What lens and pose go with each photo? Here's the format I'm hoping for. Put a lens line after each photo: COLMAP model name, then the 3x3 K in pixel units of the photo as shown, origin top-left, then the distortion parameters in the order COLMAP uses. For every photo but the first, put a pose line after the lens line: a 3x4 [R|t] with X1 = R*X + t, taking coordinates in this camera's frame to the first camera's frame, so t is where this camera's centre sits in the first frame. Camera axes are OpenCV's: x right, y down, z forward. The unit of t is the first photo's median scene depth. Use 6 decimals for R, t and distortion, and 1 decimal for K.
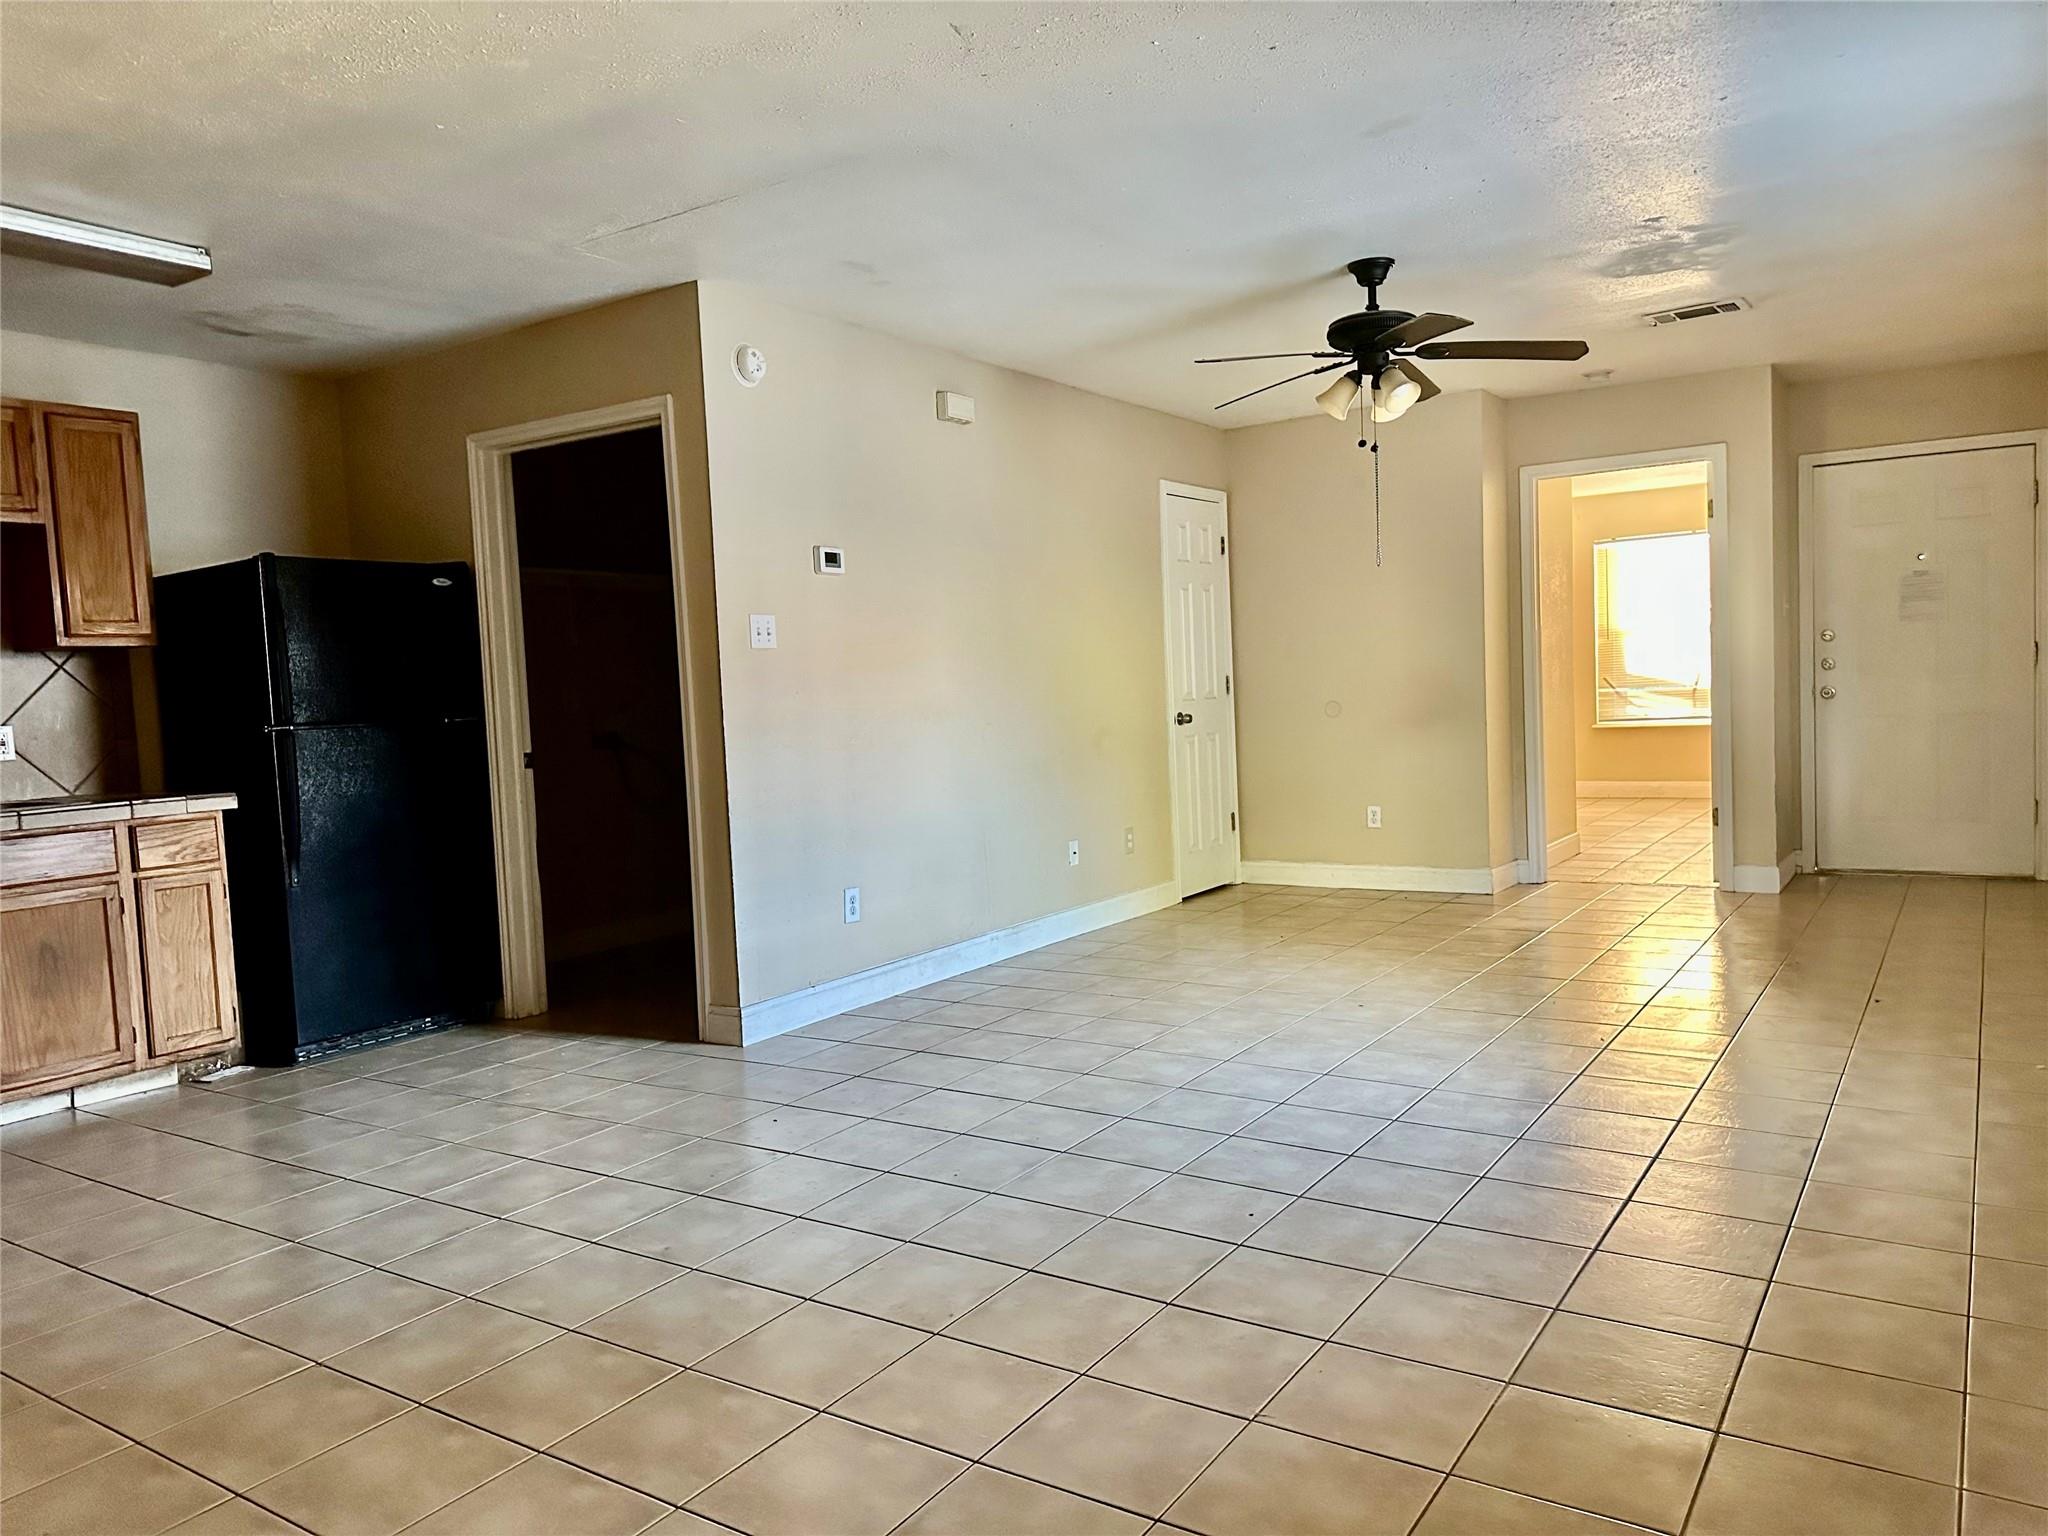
lens RADIAL K [[1446.3, 0, 1024.0], [0, 1446.3, 768.0], [0, 0, 1]] dist [0.001883, 0.000154]
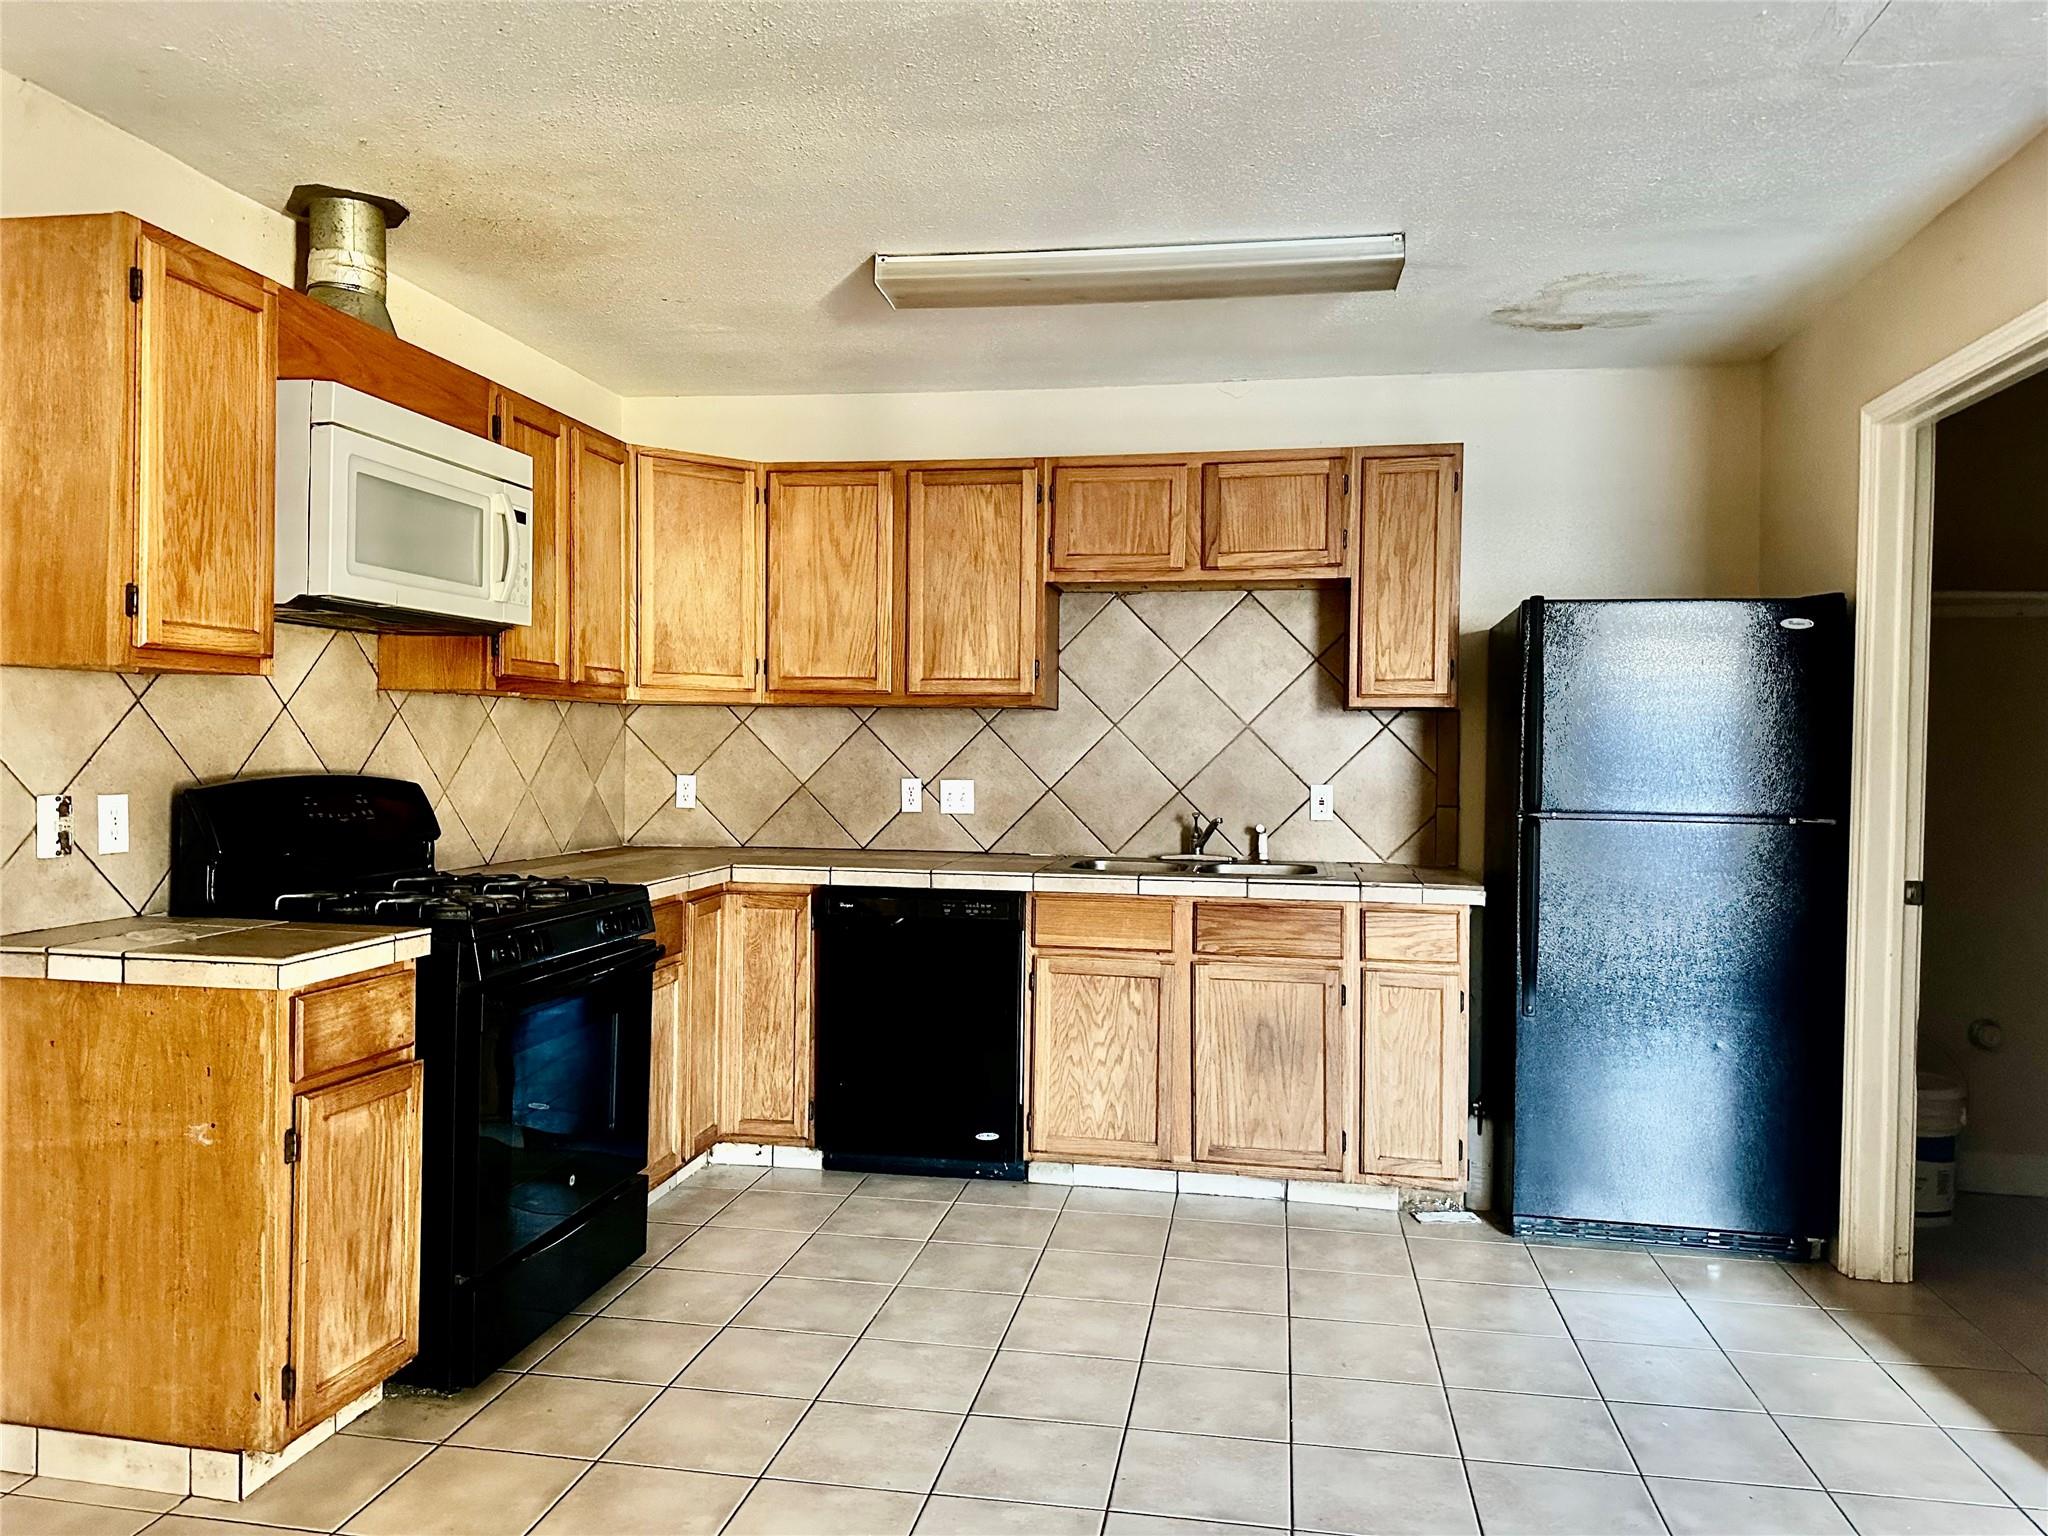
lens RADIAL K [[1434.5, 0, 1024.0], [0, 1434.5, 768.0], [0, 0, 1]] dist [0.146431, -0.262066]
pose [[0.393061, 0.066575, -0.917099, 0.112394], [-0.083127, 0.995864, 0.036665, -0.059419], [0.915747, 0.061824, 0.396970, 0.422340]]
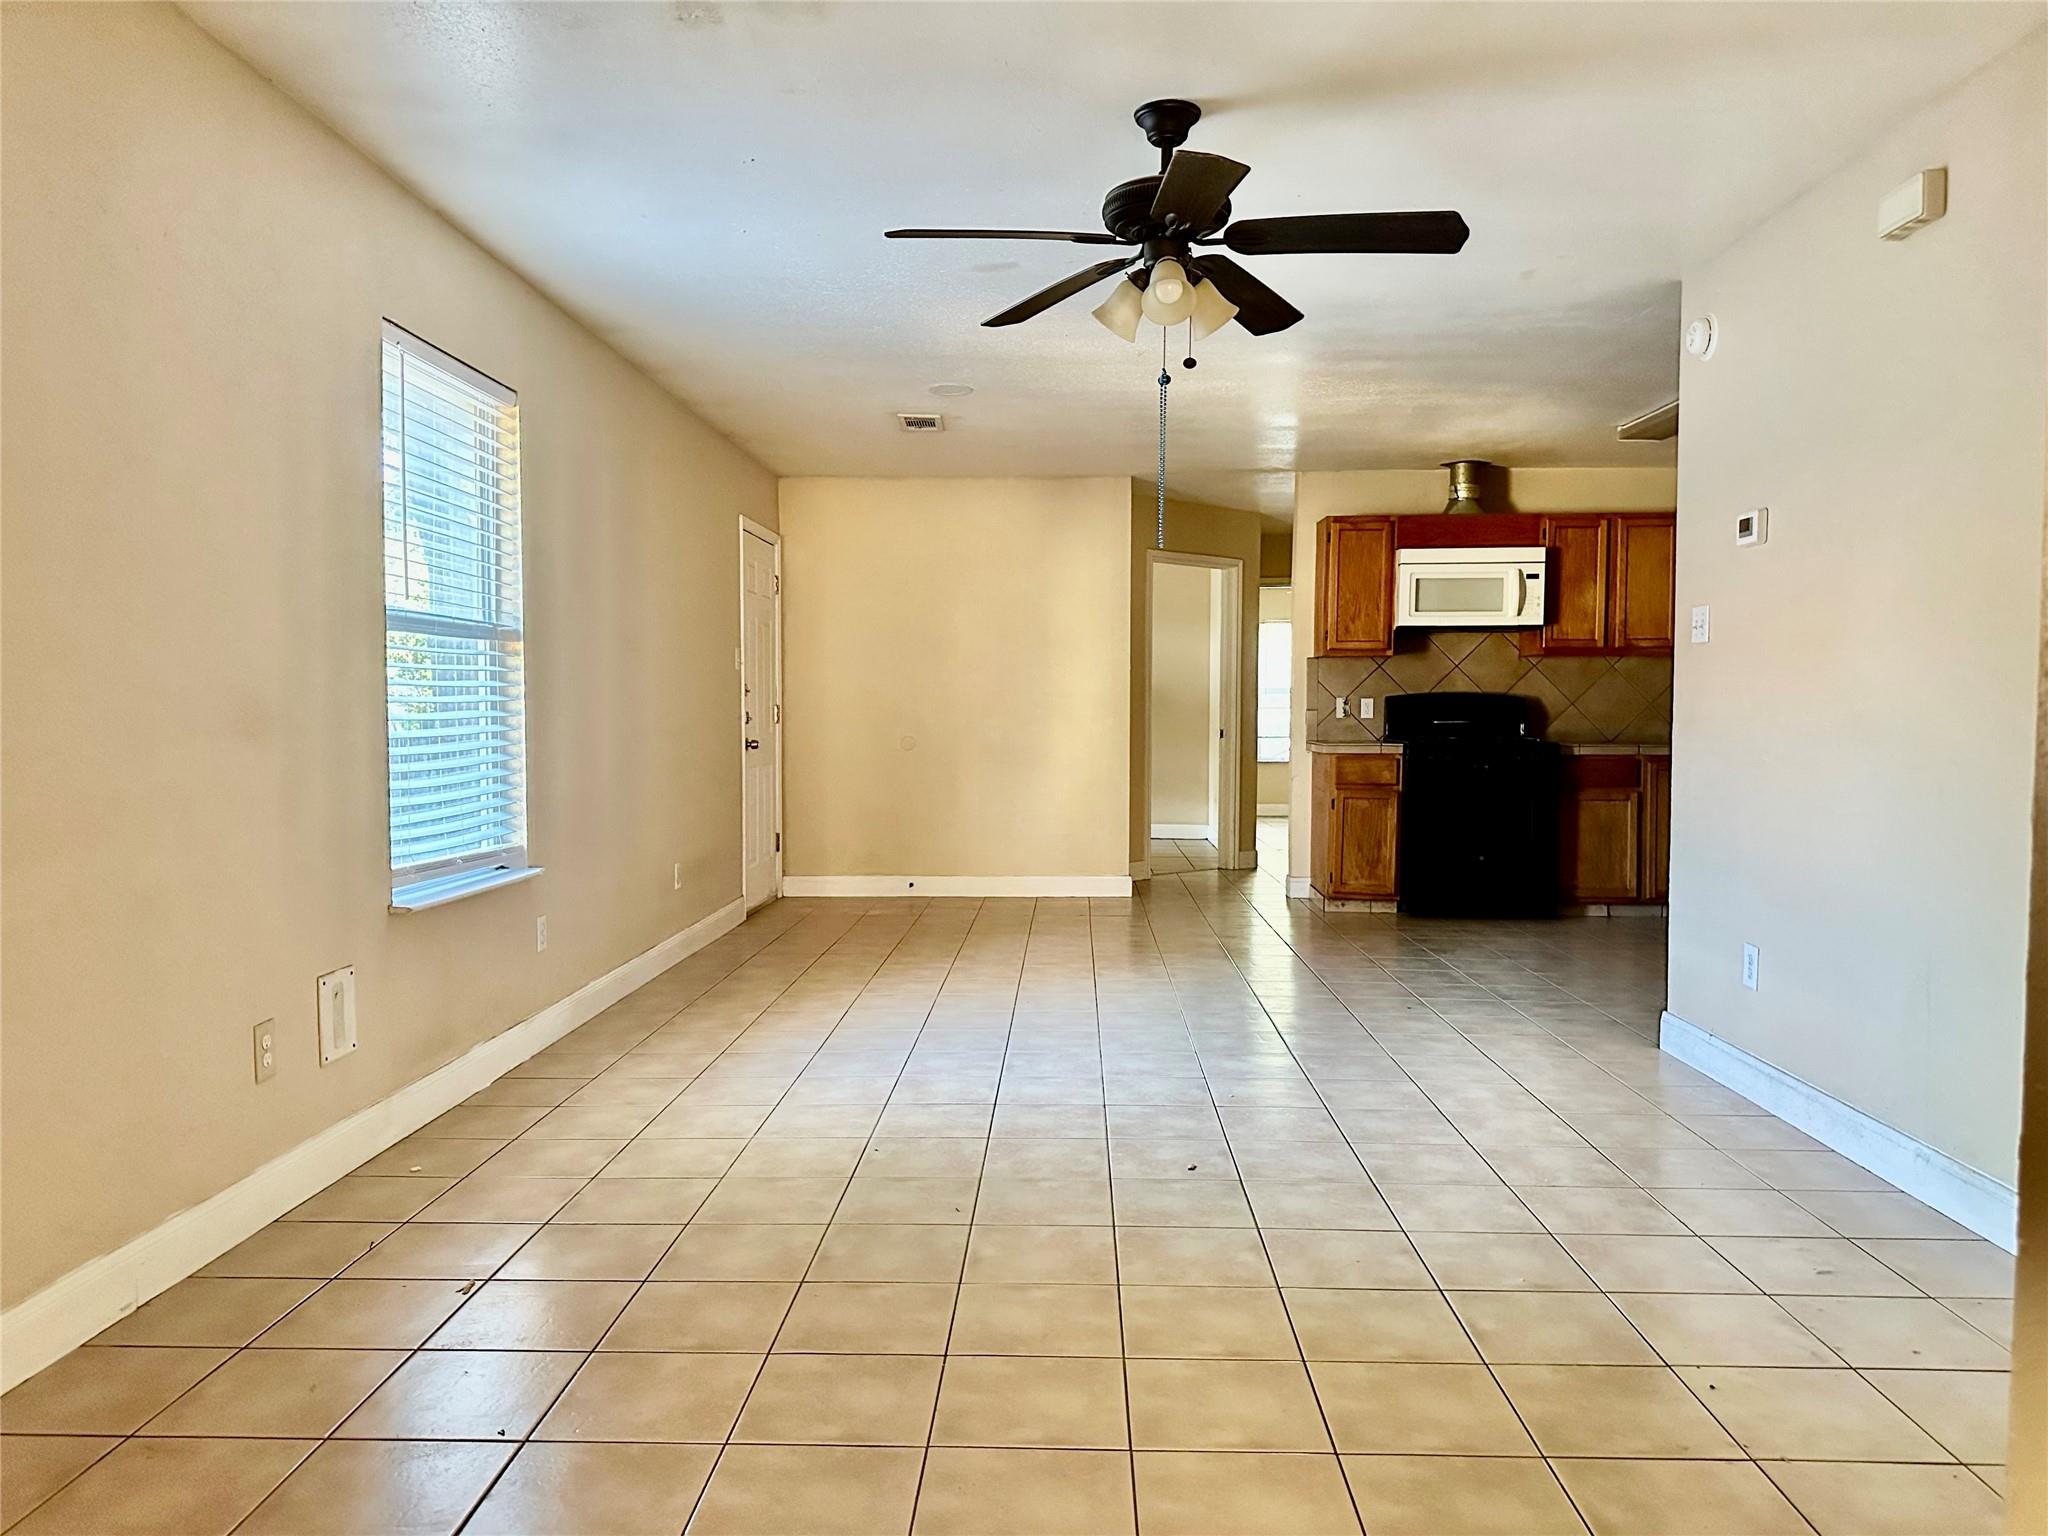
lens RADIAL K [[1450.2, 0, 1013.1], [0, 1450.2, 768.8], [0, 0, 1]] dist [0.144696, -0.183046]
pose [[-0.857419, 0.065403, -0.510446, 0.701424], [0.005752, 0.993047, 0.117576, -0.122216], [0.514587, 0.097875, -0.851834, 1.627318]]
